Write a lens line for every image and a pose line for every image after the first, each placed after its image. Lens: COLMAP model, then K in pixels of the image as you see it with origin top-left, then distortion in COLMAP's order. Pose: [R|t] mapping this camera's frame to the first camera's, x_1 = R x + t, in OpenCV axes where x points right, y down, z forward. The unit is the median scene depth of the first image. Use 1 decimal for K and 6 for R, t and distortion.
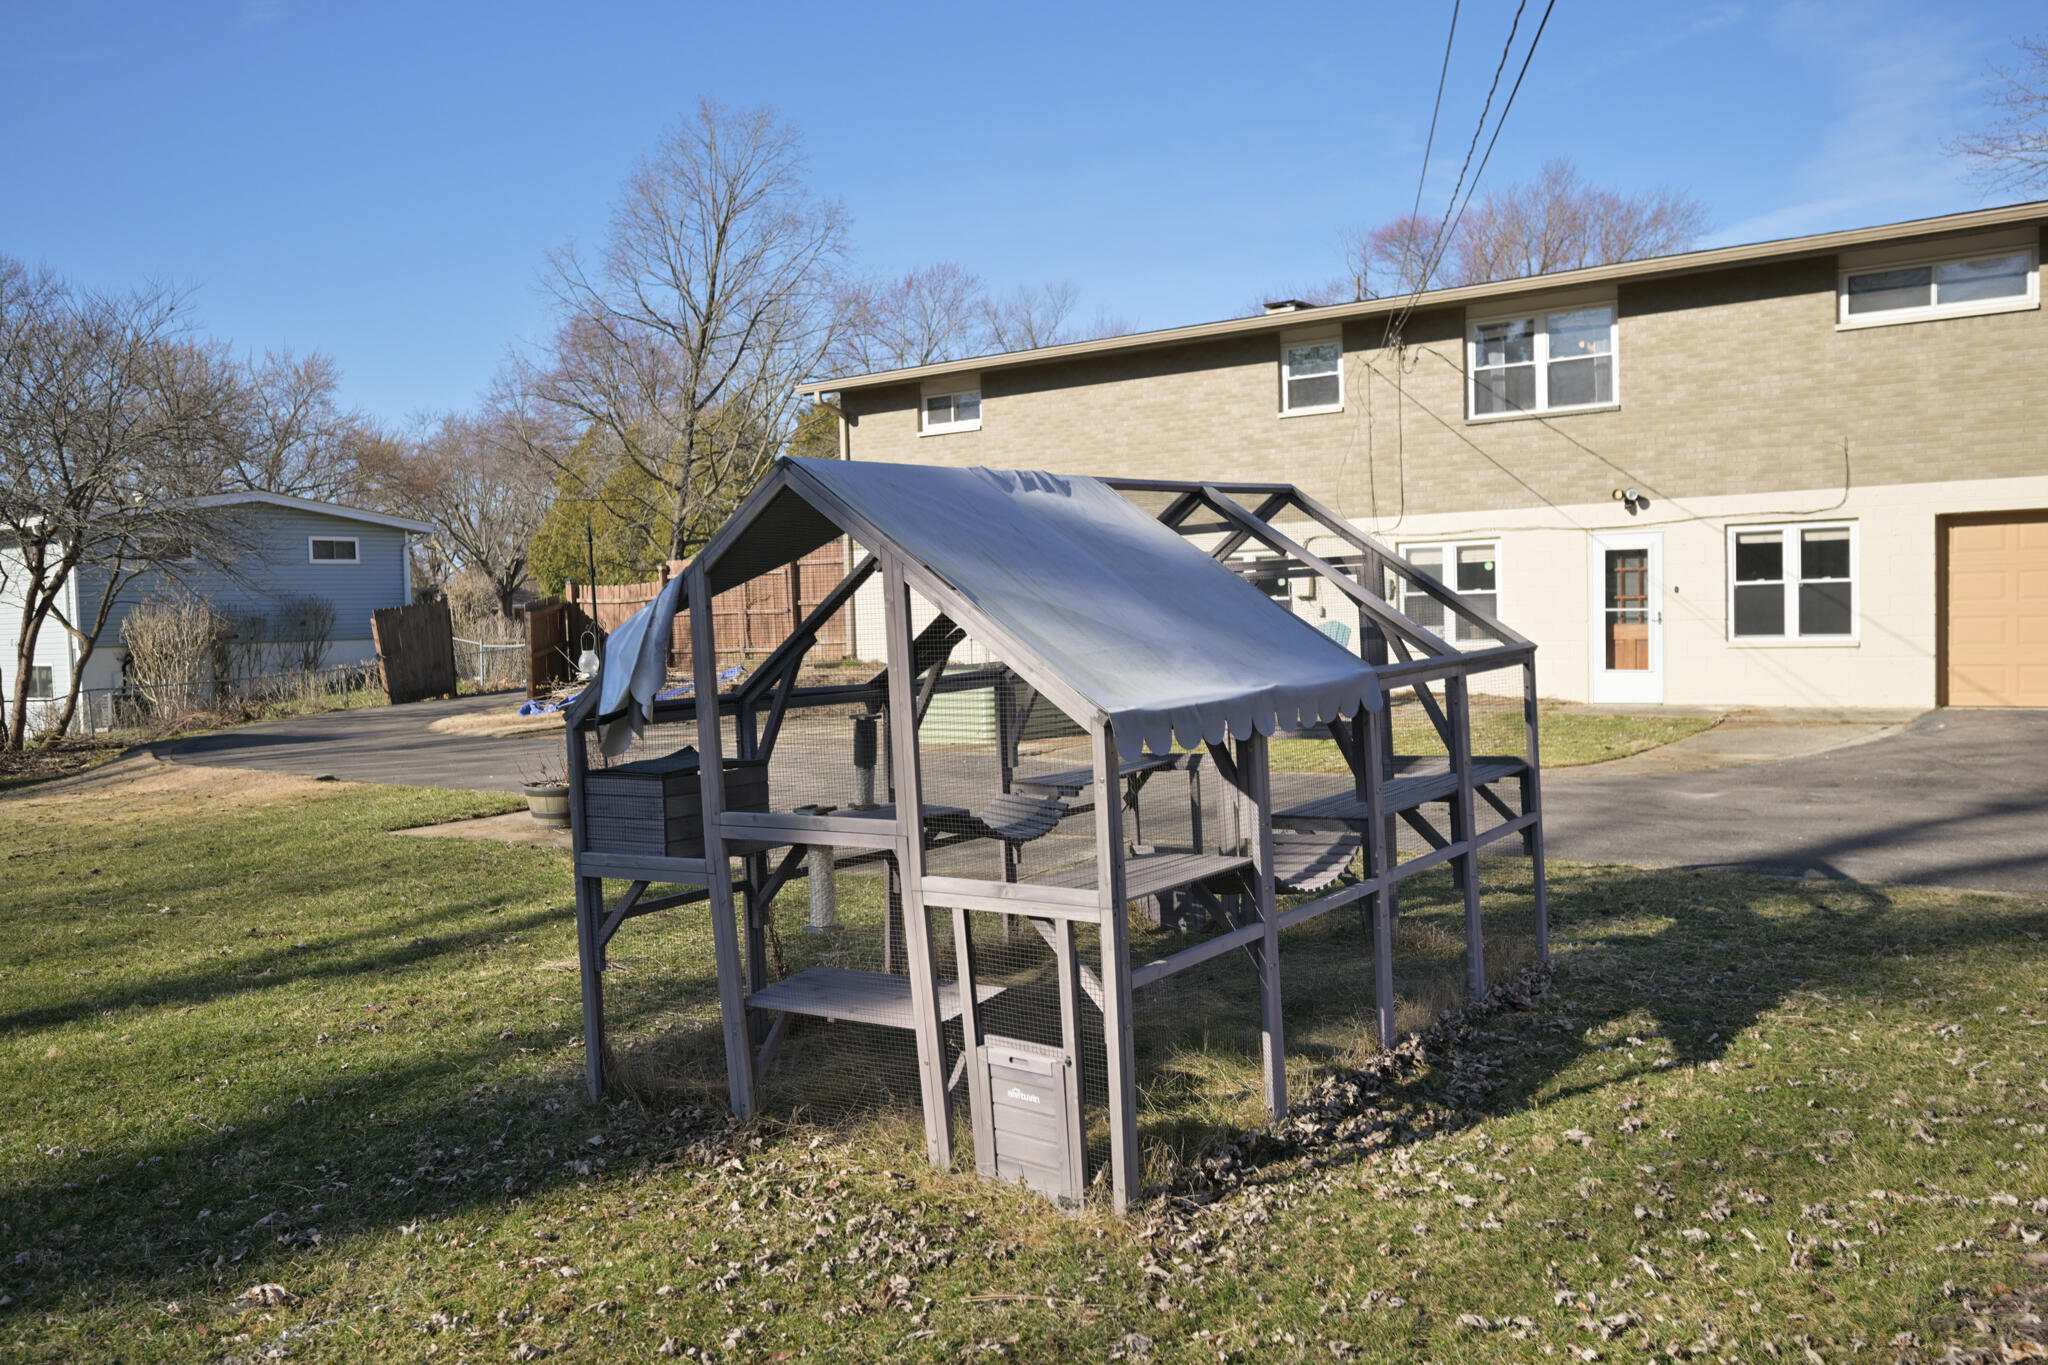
lens RADIAL K [[1684.4, 0, 978.8], [0, 1684.4, 663.9], [0, 0, 1]] dist [-0.004976, -0.000203]
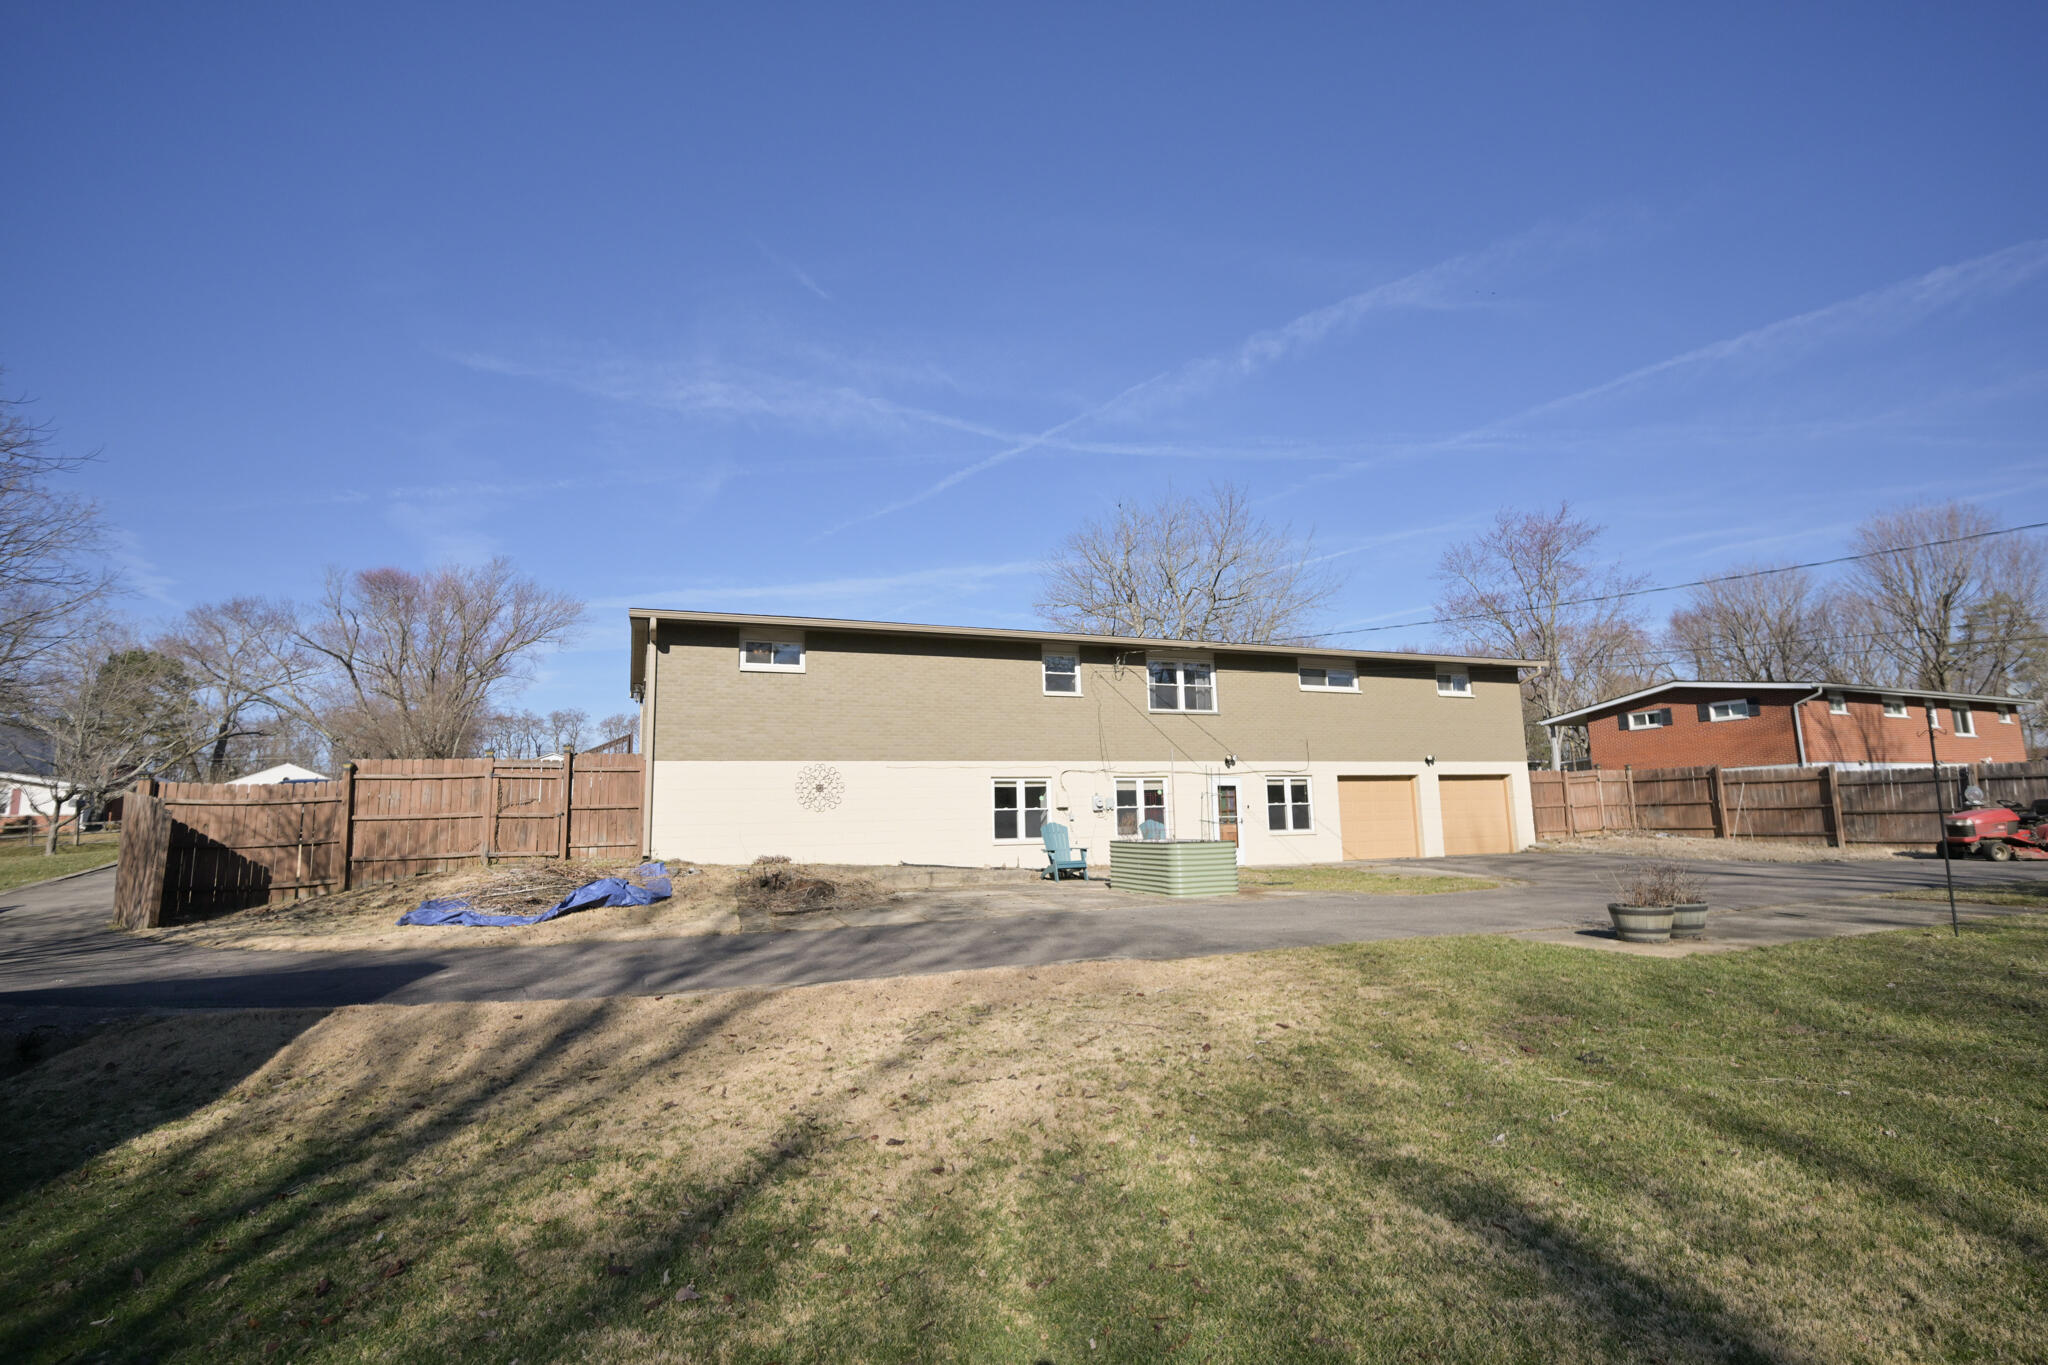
lens RADIAL K [[936.9, 0, 1038.5], [0, 936.9, 668.1], [0, 0, 1]] dist [-0.000669, 0.000479]
pose [[0.498736, 0.157015, 0.852413, -0.673847], [0.034699, 0.979049, -0.200644, 0.009368], [-0.866059, 0.129647, 0.482839, 0.638826]]
